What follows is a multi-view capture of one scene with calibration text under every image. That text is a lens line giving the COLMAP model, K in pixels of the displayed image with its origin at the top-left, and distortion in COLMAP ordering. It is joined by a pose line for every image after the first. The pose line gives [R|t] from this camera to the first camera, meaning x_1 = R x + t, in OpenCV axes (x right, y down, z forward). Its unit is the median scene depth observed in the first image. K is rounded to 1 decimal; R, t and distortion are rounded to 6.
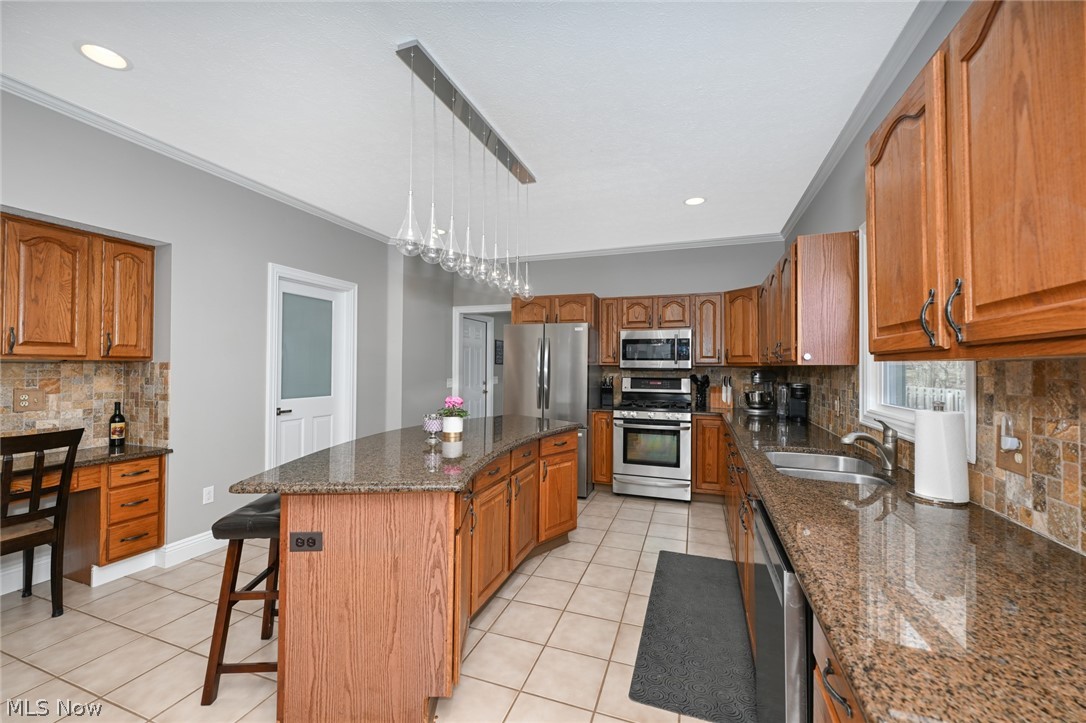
lens RADIAL K [[431.4, 0, 539.1], [0, 431.4, 362.4], [0, 0, 1]] dist [-0.004685, 0.000686]
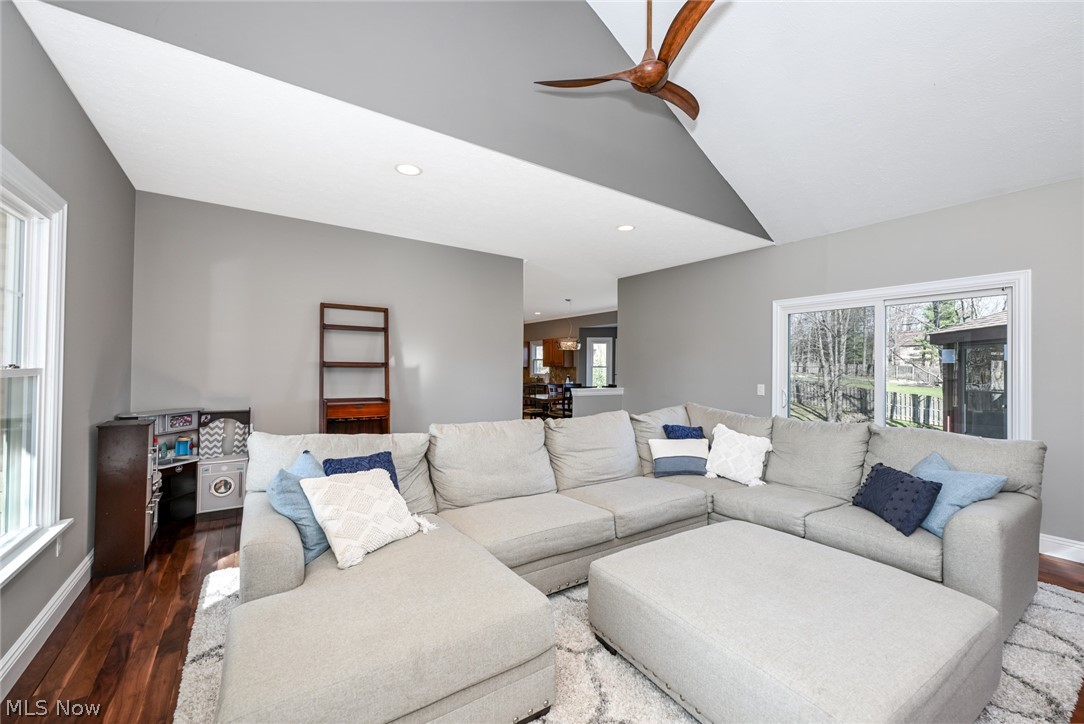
lens RADIAL K [[430.6, 0, 536.8], [0, 430.6, 365.9], [0, 0, 1]] dist [-0.004685, 0.000686]
pose [[0.583422, 0.001079, 0.812168, -2.028511], [-0.012533, 0.999892, 0.007674, -0.027126], [-0.812072, -0.014656, 0.583373, -1.261999]]
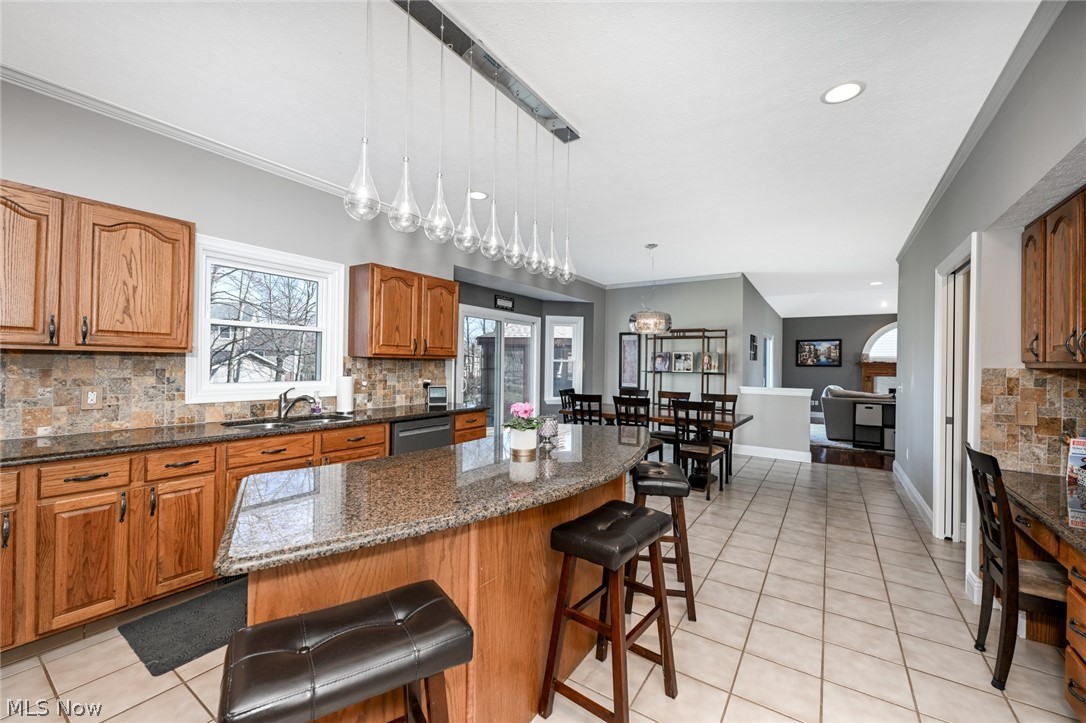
lens RADIAL K [[431.4, 0, 536.5], [0, 431.4, 361.0], [0, 0, 1]] dist [-0.004685, 0.000686]
pose [[-0.967382, -0.022985, 0.252276, -0.246901], [-0.026872, 0.999567, -0.011973, 0.008569], [-0.251891, -0.018362, -0.967581, 1.038342]]
